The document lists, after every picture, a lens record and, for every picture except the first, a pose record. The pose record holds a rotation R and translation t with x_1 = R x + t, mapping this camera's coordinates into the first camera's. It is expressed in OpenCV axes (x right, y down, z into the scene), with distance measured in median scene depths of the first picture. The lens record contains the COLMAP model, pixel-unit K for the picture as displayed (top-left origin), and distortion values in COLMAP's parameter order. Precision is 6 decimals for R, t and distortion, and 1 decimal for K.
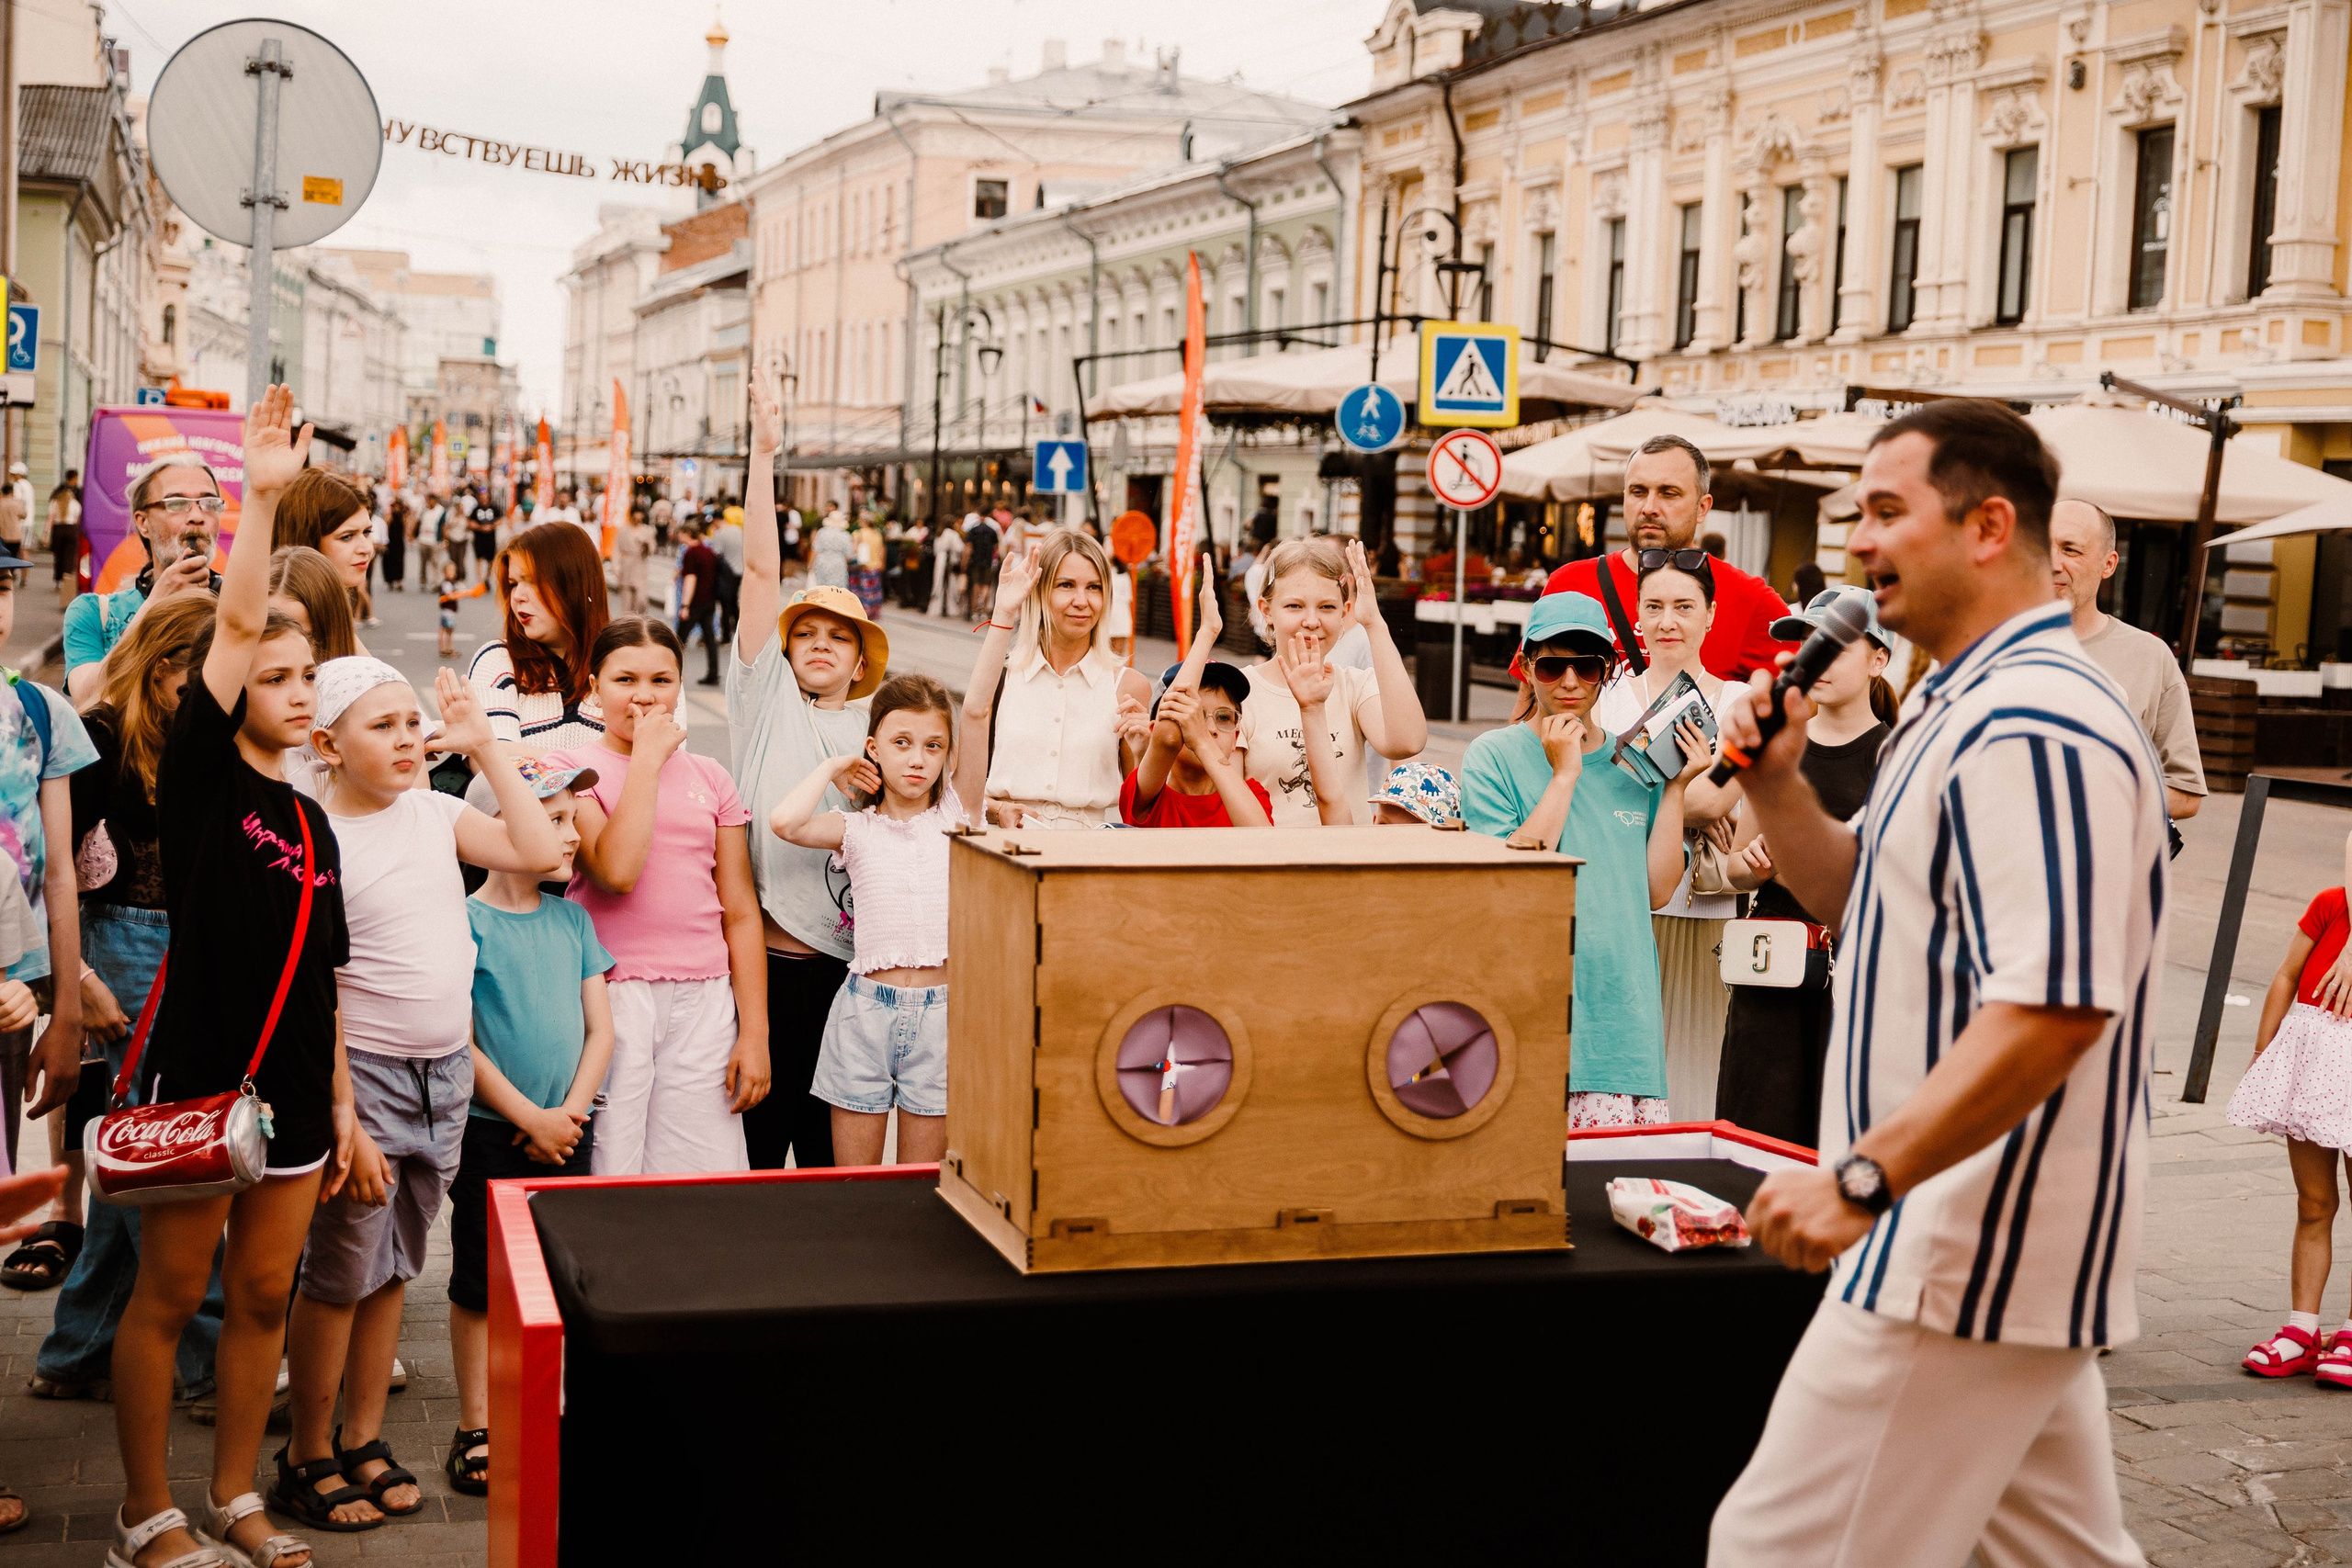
lens RADIAL K [[3230.0, 0, 1171.5], [0, 3230.0, 829.1], [0, 0, 1]] dist [0.012628, -0.059170]
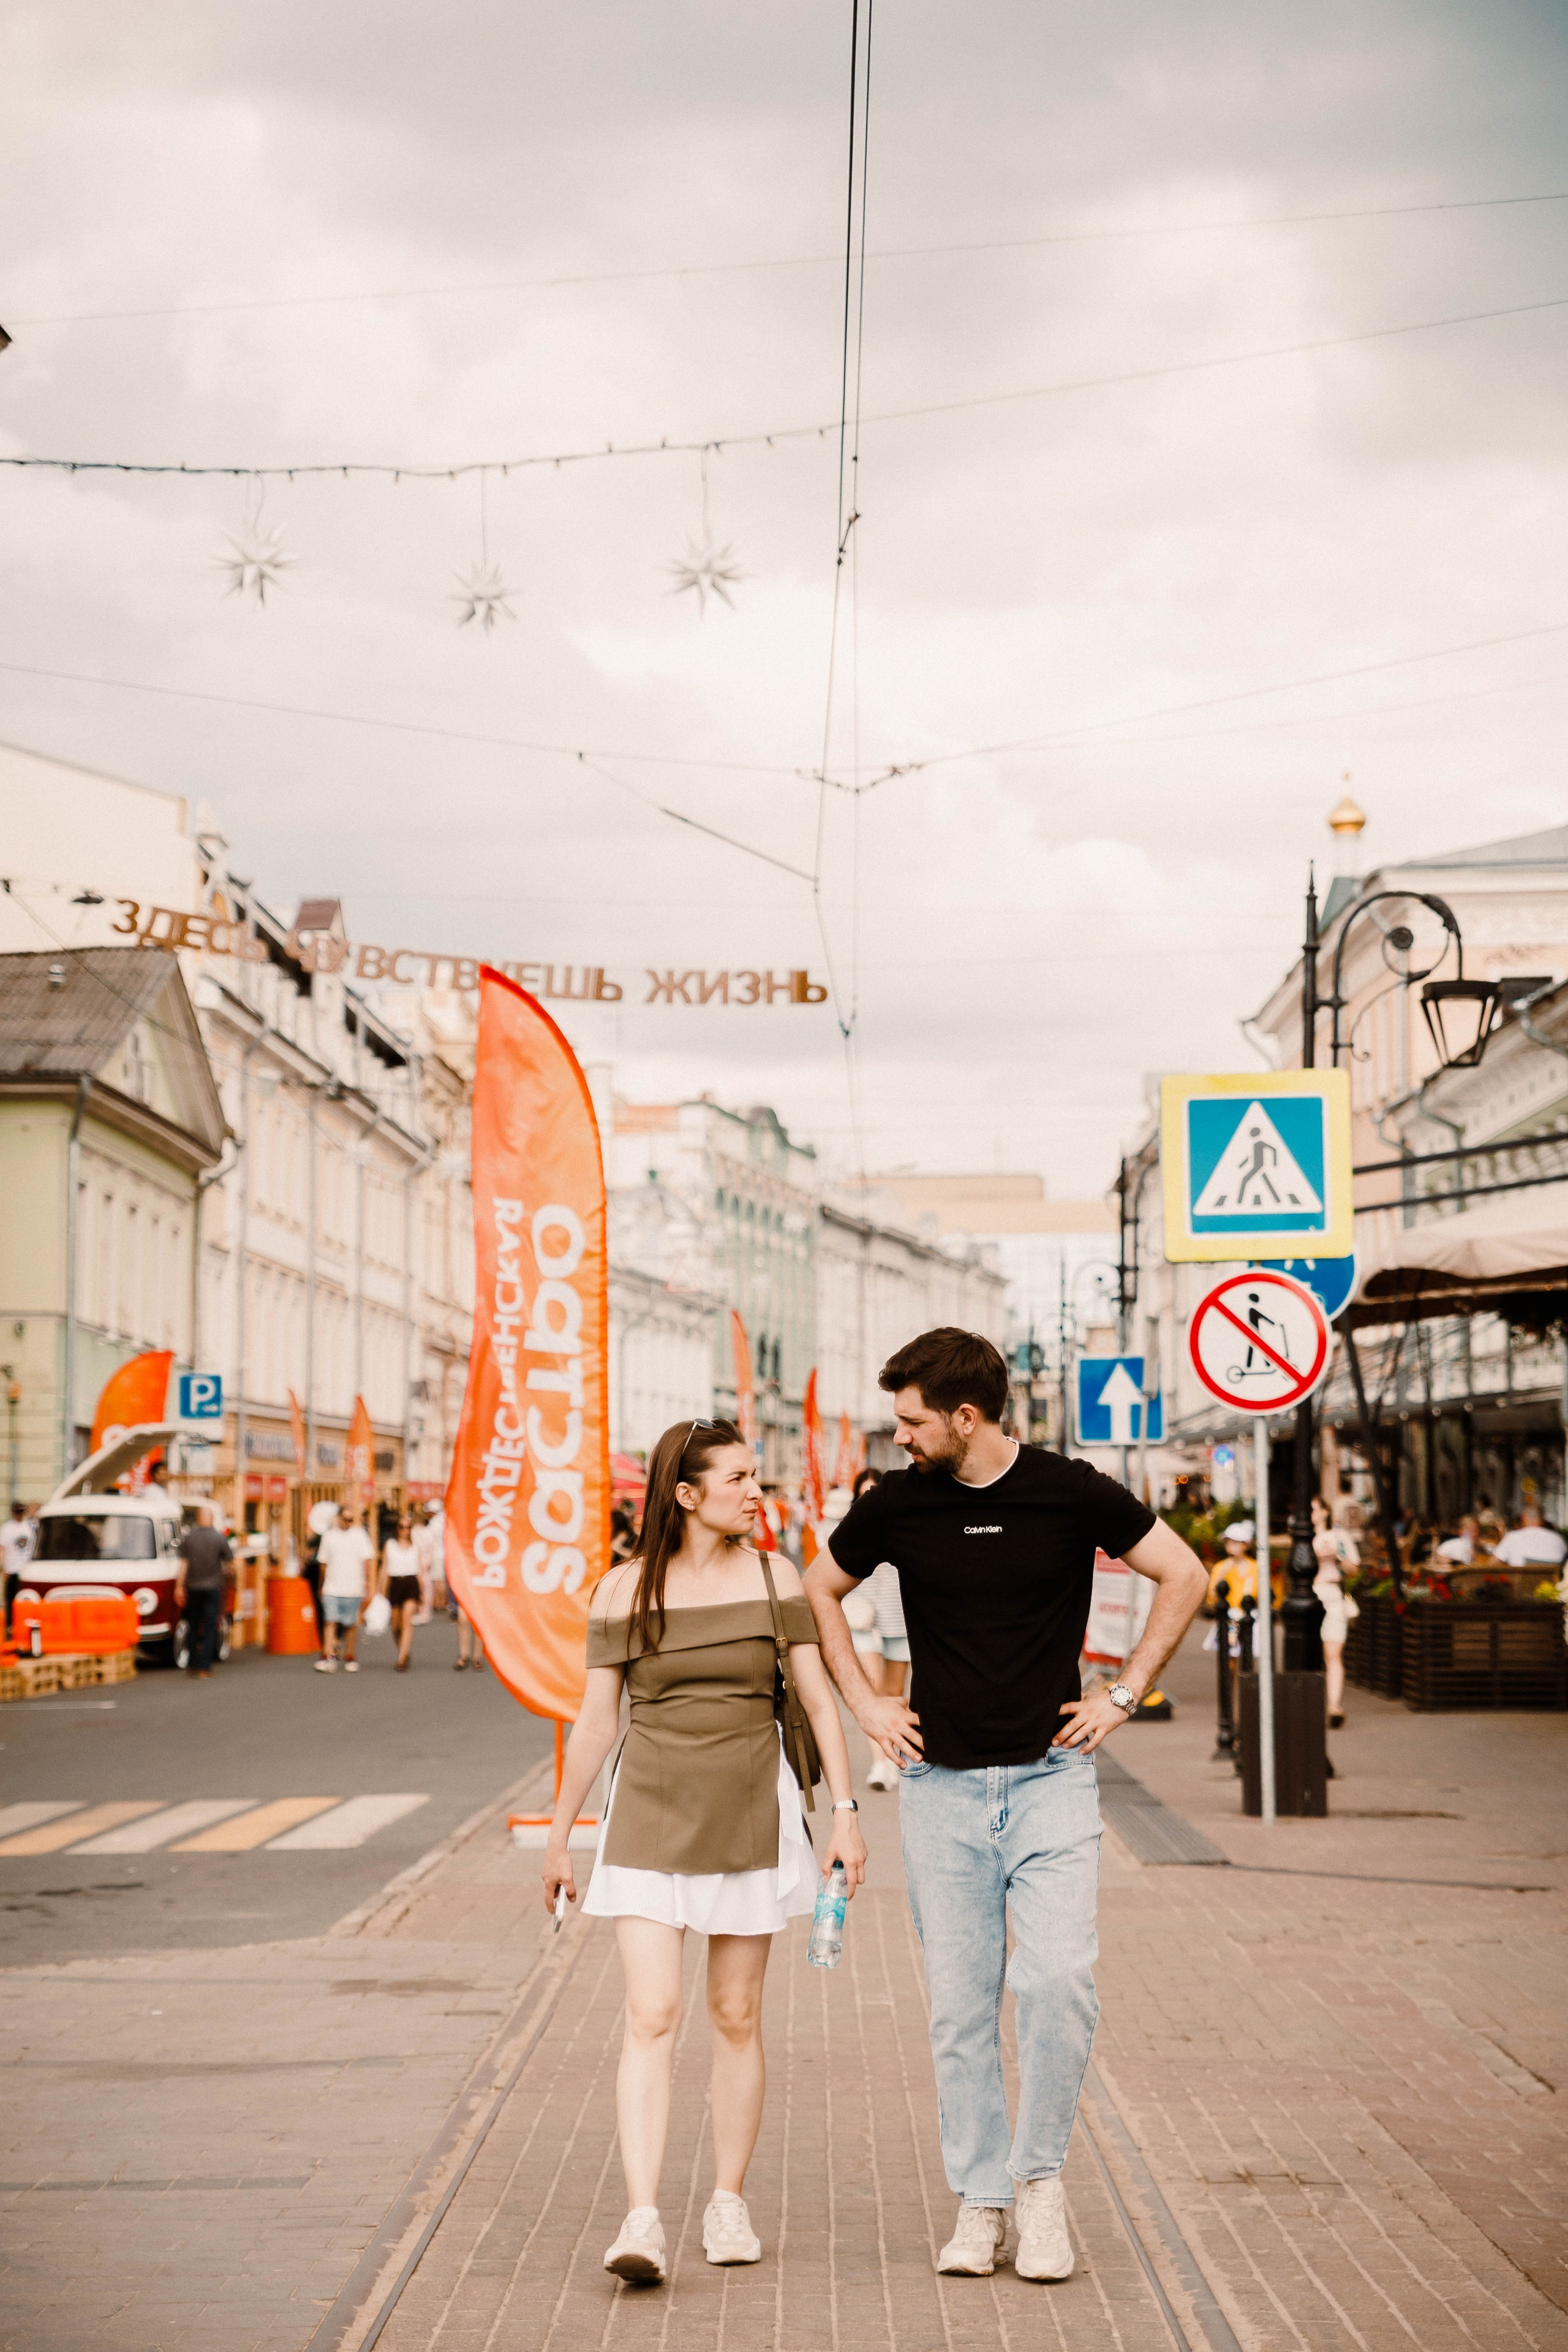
lens RADIAL K [[4757.8, 0, 780.4], [0, 4757.8, 909.1], [0, 0, 1]] dist [0.051275, 0.004350]
pose [[0.952524, -0.084449, -0.292516, 0.196196], [0.016036, 0.973345, -0.228784, -0.002836], [0.304039, 0.213231, 0.928489, 0.187365]]
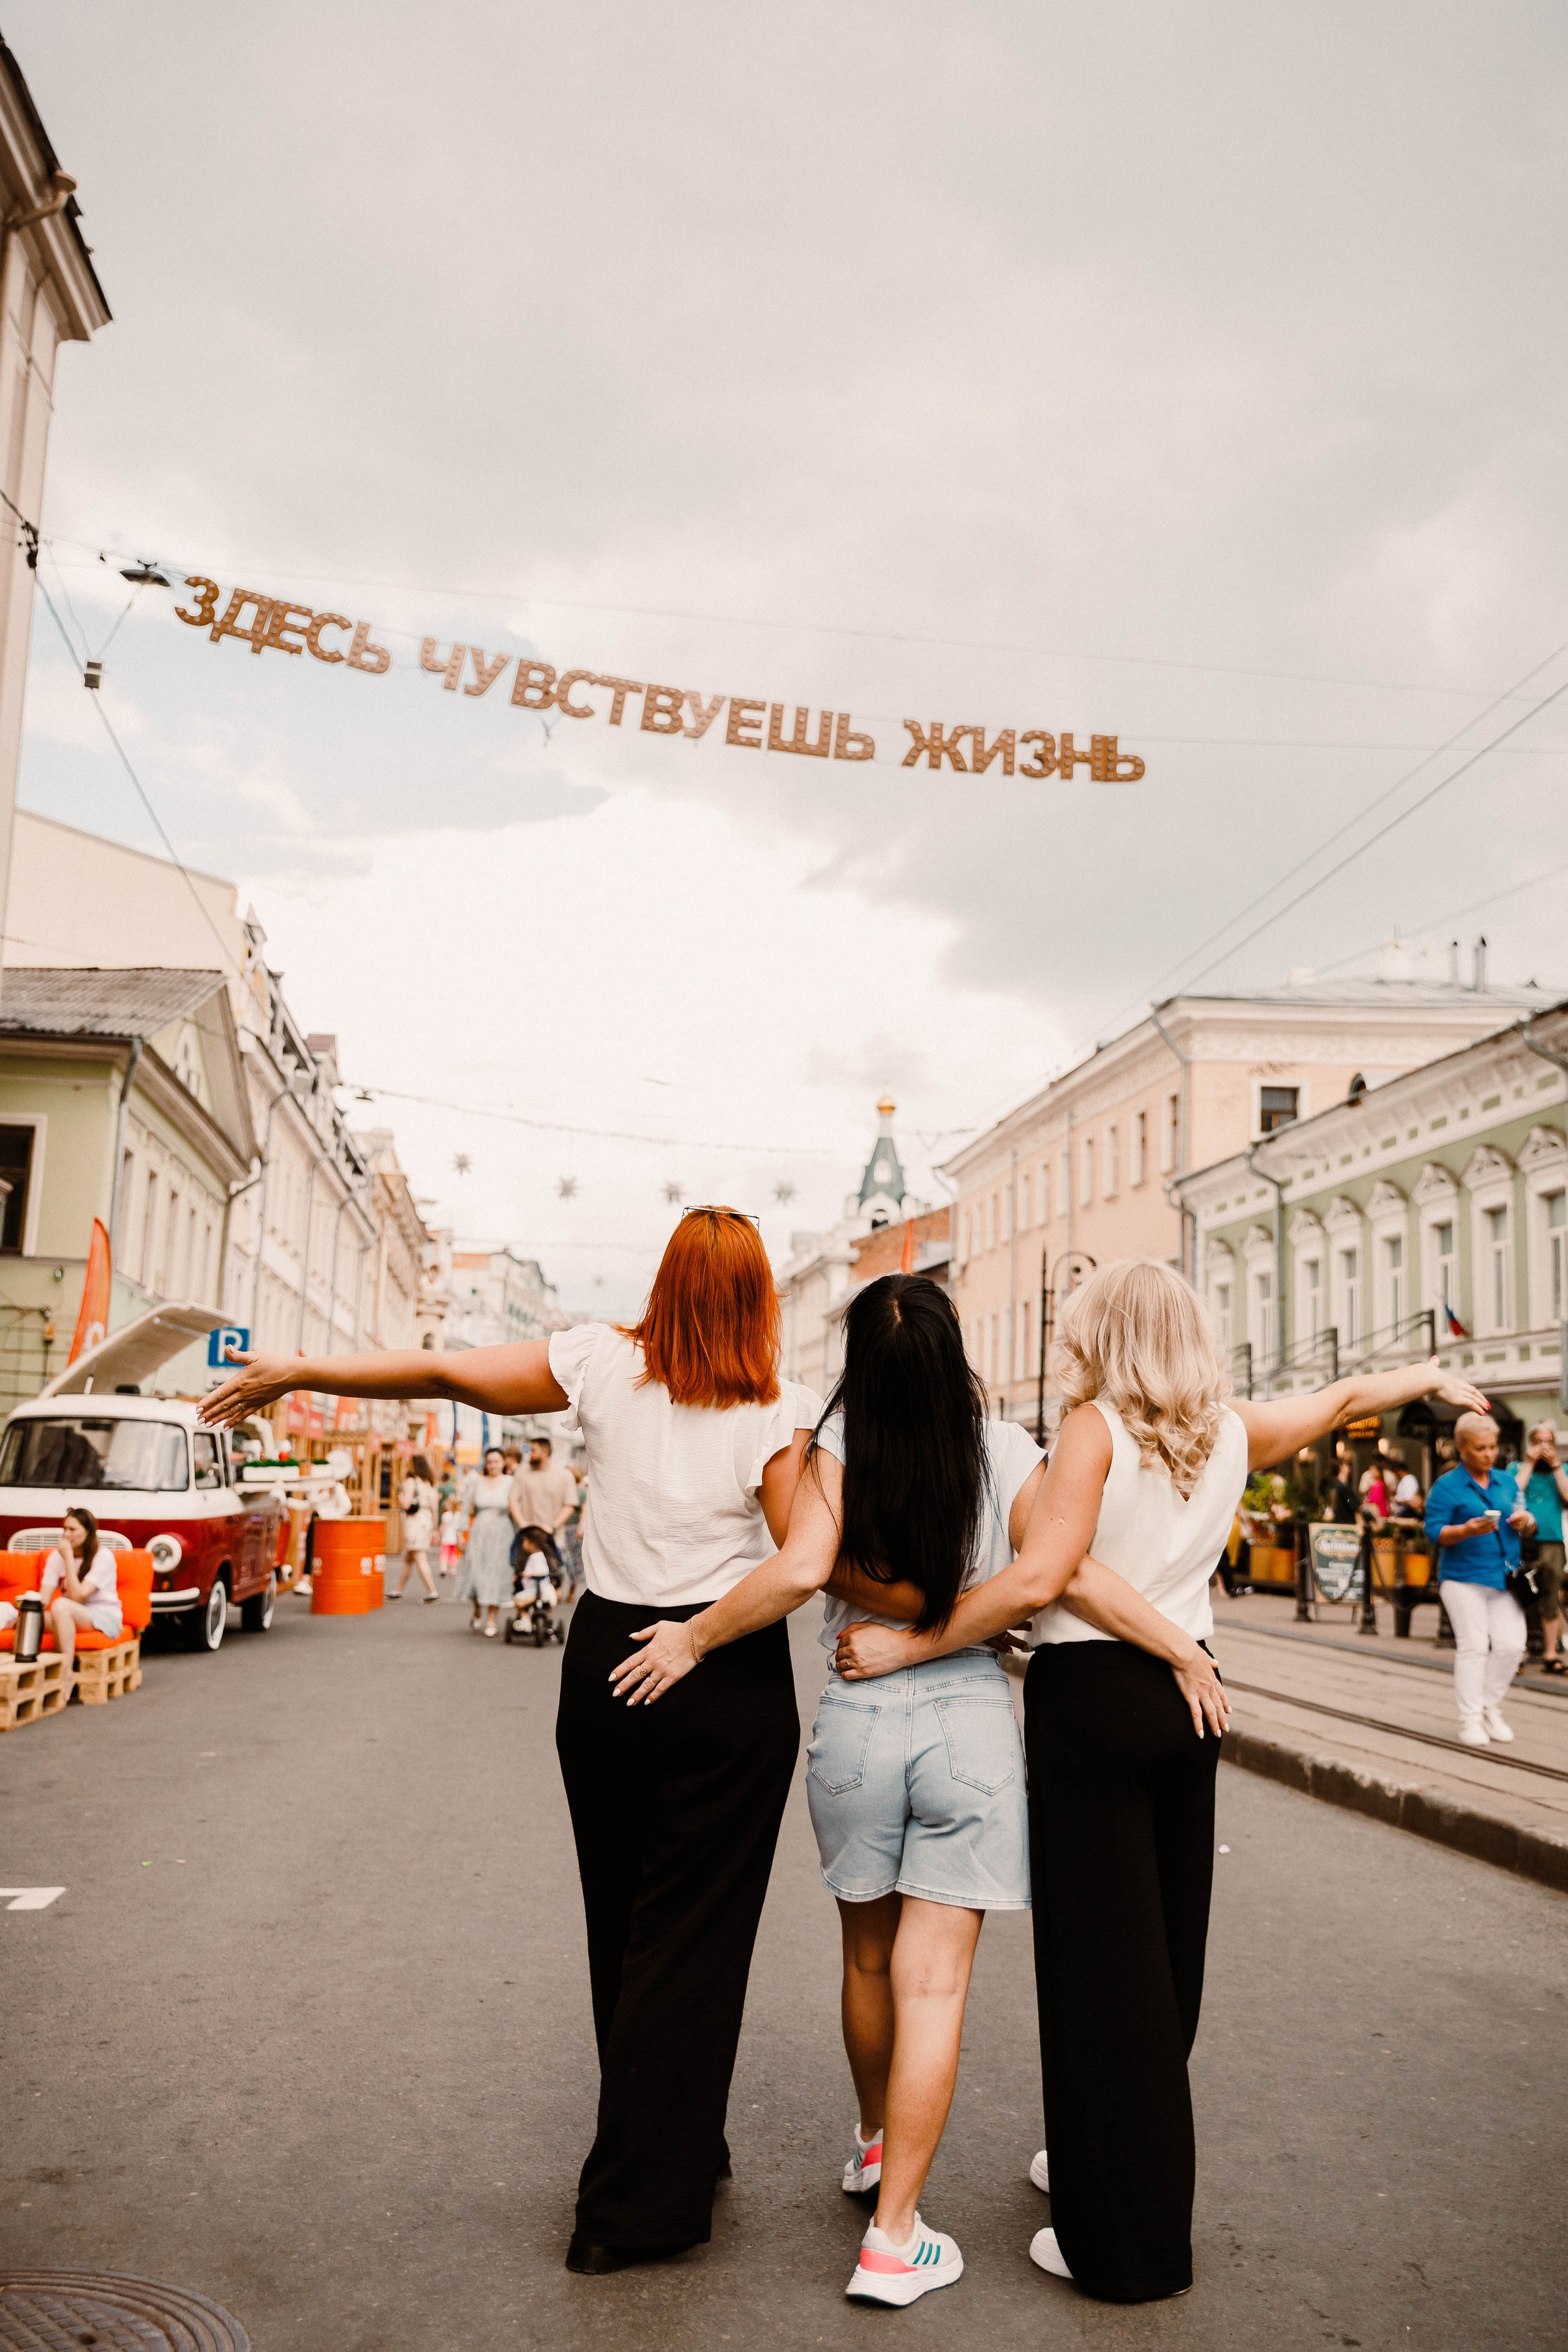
lens RADIAL K [[2236.5, 0, 790.3], [0, 2236.5, 1115.9], [0, 0, 1]] dist [-0.003602, 0.003508]
pose [[0.985888, -0.041266, -0.162240, -0.207998], [-0.004051, 0.962977, -0.269554, -0.091801], [0.167357, 0.266407, 0.949220, 1.045594]]
